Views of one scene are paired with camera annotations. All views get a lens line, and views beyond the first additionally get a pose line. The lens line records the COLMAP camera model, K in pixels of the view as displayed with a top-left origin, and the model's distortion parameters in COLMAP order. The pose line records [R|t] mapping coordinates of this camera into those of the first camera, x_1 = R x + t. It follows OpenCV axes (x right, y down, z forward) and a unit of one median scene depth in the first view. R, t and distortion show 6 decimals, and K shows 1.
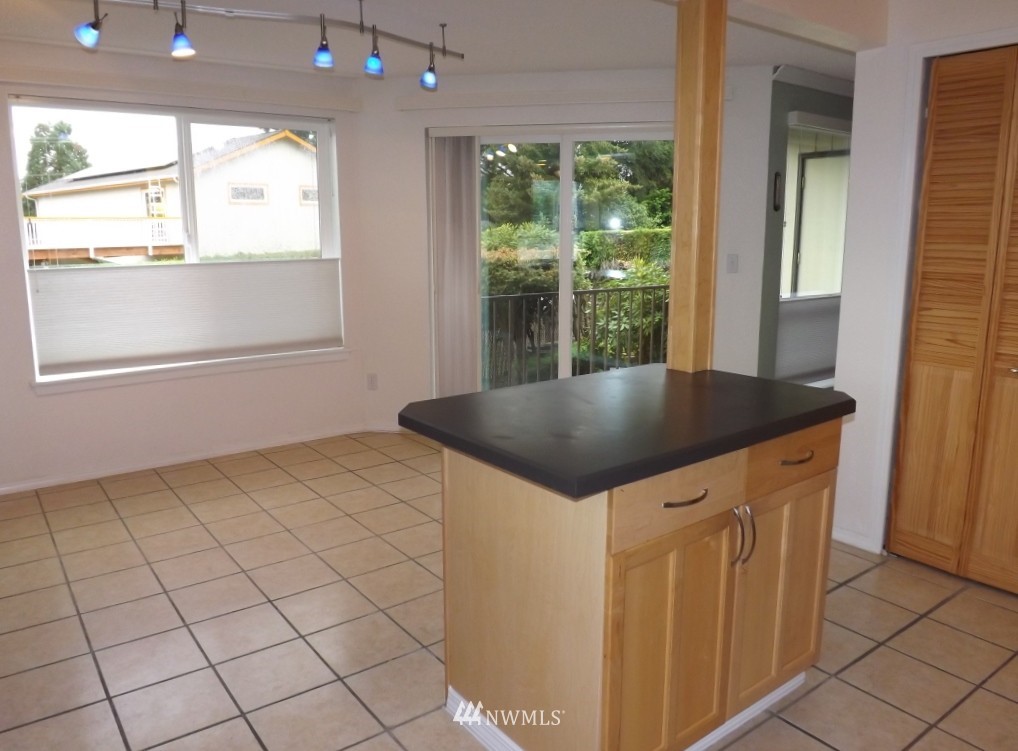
lens RADIAL K [[754.0, 0, 509.0], [0, 754.0, 375.5], [0, 0, 1]] dist [-0.039569, -0.001527]
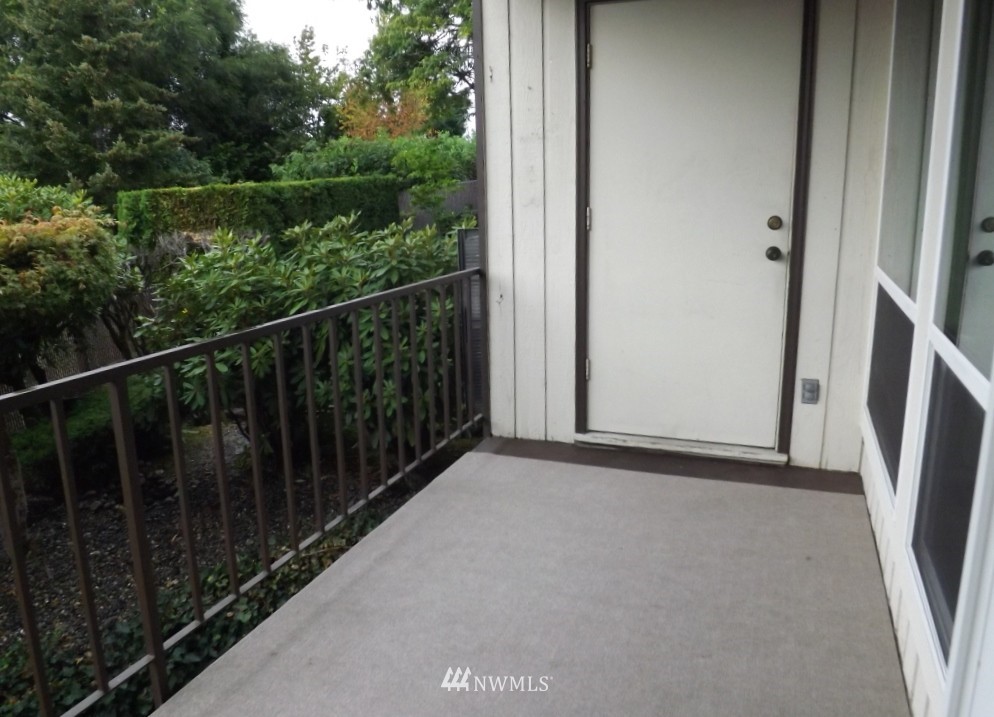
lens RADIAL K [[743.5, 0, 497.0], [0, 743.5, 358.5], [0, 0, 1]] dist [-0.063924, 0.012003]
pose [[0.855275, -0.129776, 0.501659, 0.021276], [0.114540, 0.991530, 0.061225, -0.025281], [-0.505356, 0.005096, 0.862896, 0.150736]]
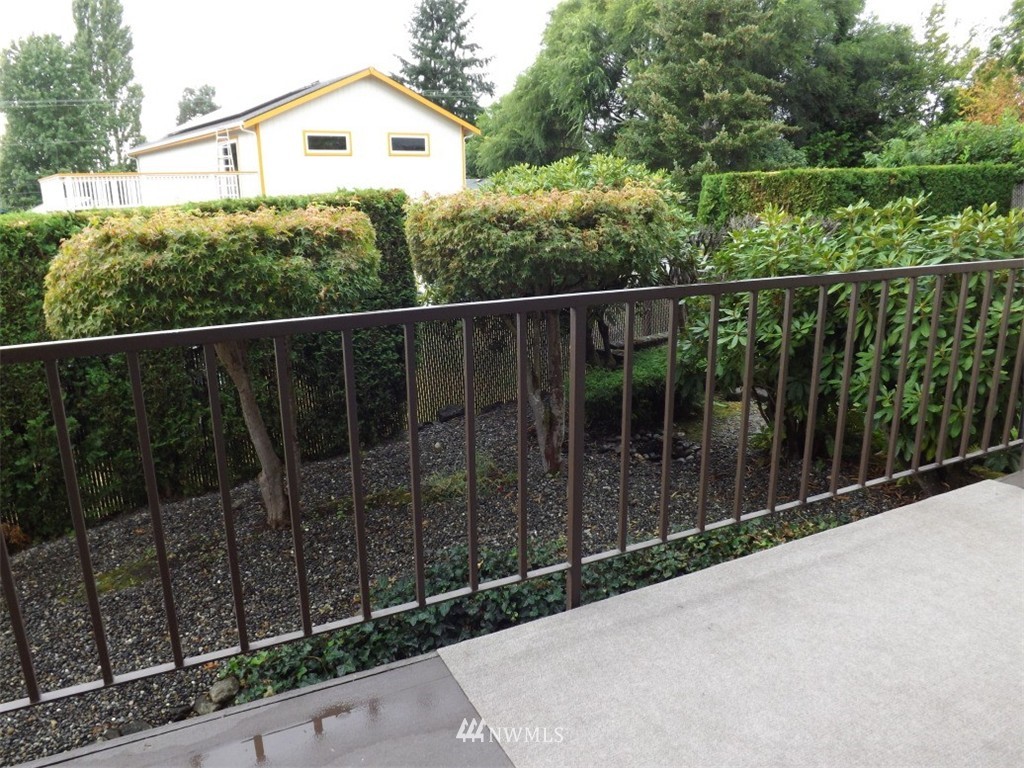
lens RADIAL K [[738.3, 0, 512.0], [0, 738.3, 384.0], [0, 0, 1]] dist [-0.071077, 0.028495]
pose [[0.980723, 0.037322, -0.191808, 0.031262], [-0.024215, 0.997237, 0.070230, -0.021205], [0.193899, -0.064231, 0.978916, 0.151815]]
